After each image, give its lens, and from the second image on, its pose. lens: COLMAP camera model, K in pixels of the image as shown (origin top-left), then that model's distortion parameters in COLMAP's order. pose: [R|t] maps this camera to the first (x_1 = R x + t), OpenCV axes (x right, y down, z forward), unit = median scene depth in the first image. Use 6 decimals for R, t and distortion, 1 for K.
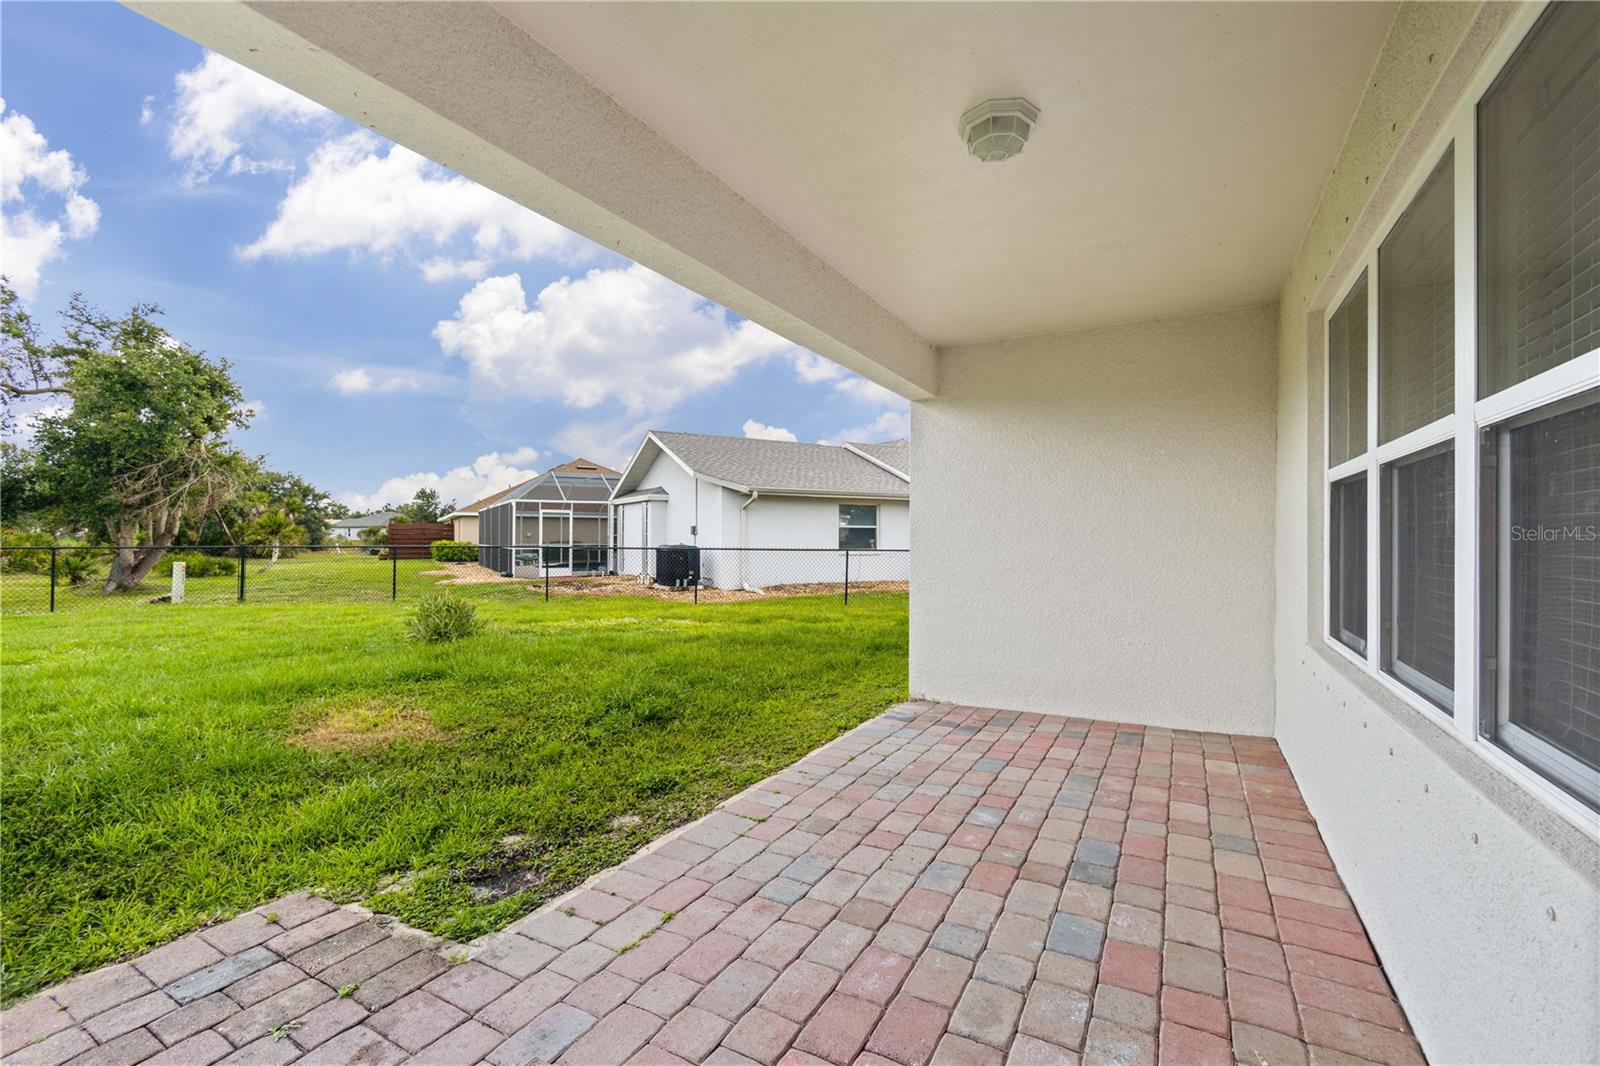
lens RADIAL K [[691.9, 0, 792.7], [0, 691.9, 529.5], [0, 0, 1]] dist [-0.002738, -0.000473]
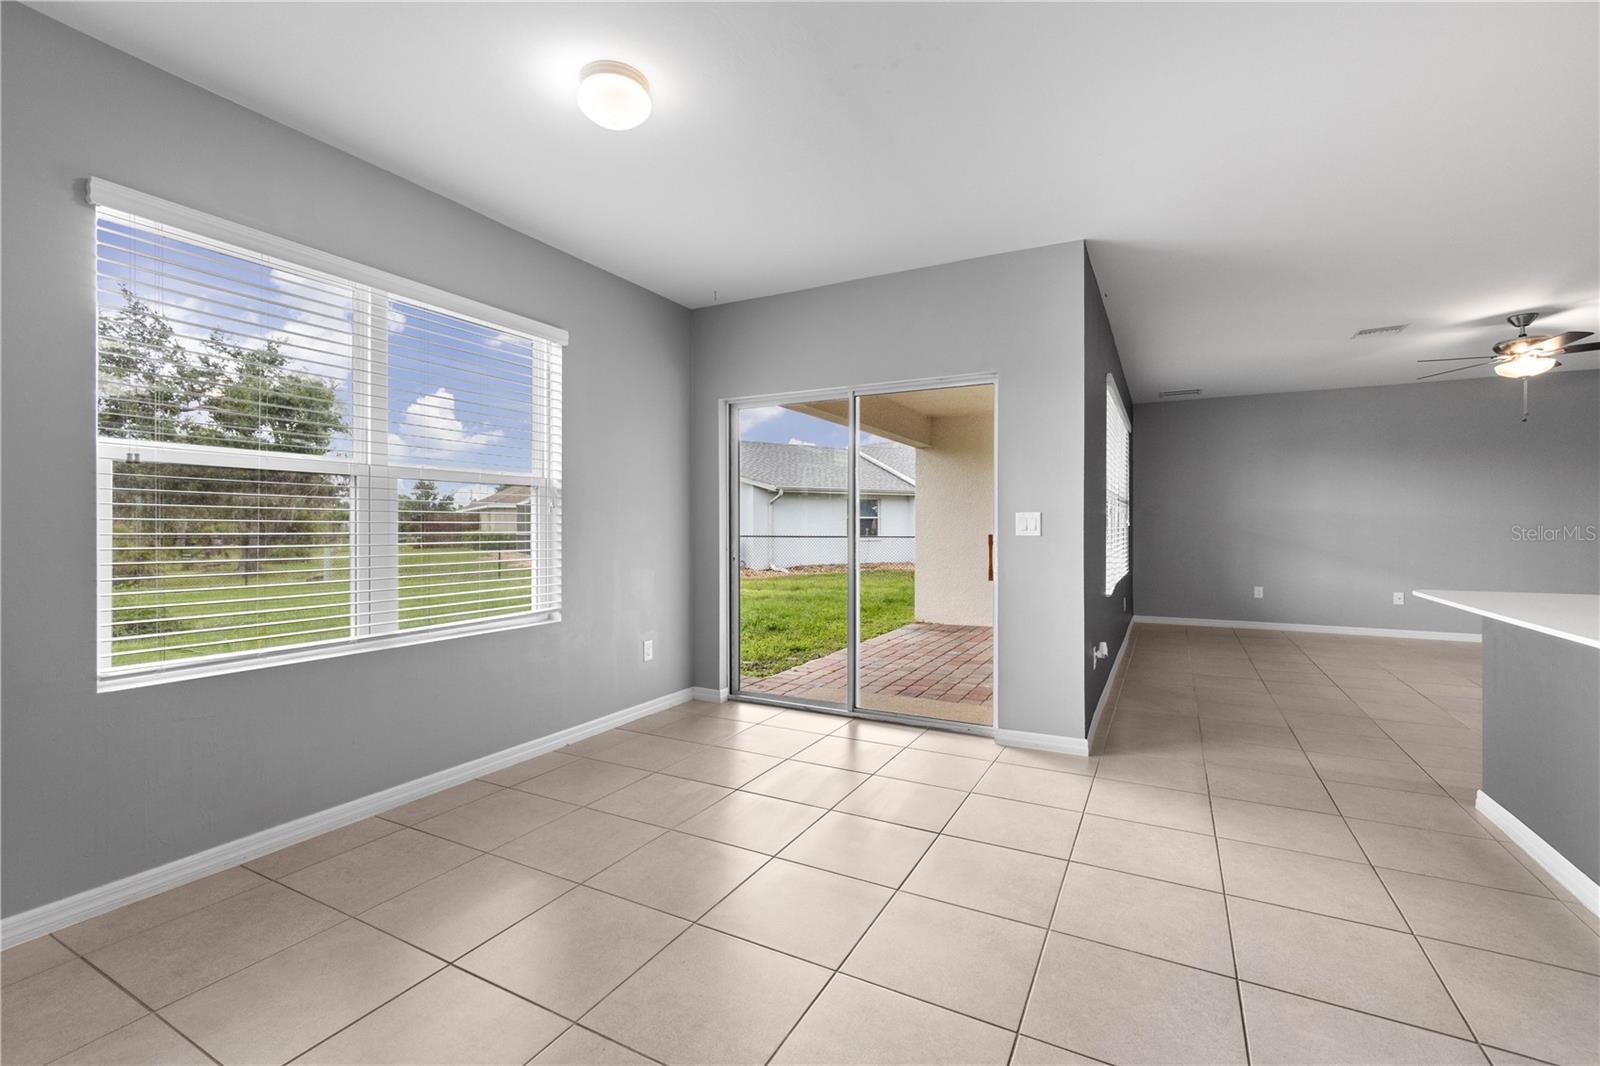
lens RADIAL K [[691.9, 0, 792.7], [0, 691.9, 529.5], [0, 0, 1]] dist [-0.002738, -0.000473]
pose [[0.999865, -0.004442, 0.015801, -0.052812], [0.004177, 0.999851, 0.016735, -0.004561], [-0.015873, -0.016667, 0.999735, -0.232351]]
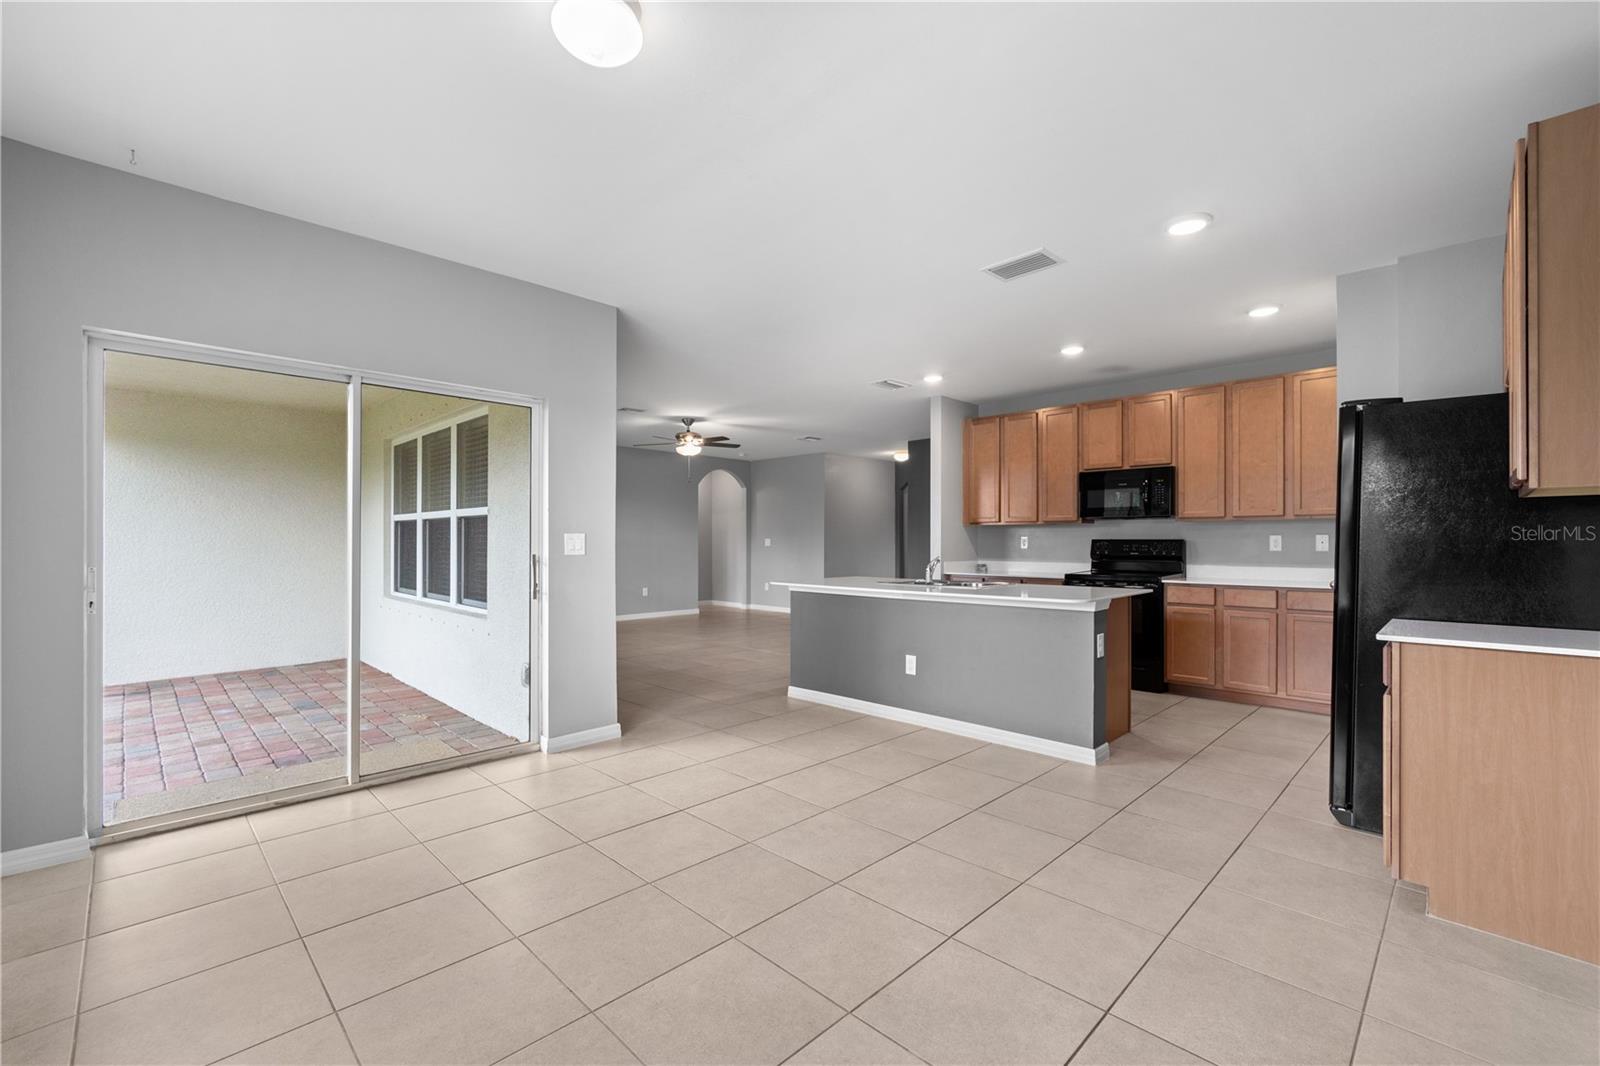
lens RADIAL K [[678.0, 0, 802.1], [0, 678.0, 541.0], [0, 0, 1]] dist [-0.004060, 0.000259]
pose [[0.270579, -0.003606, 0.962691, -0.178411], [-0.006818, 0.999961, 0.005662, -0.005225], [-0.962674, -0.008096, 0.270544, -0.156732]]
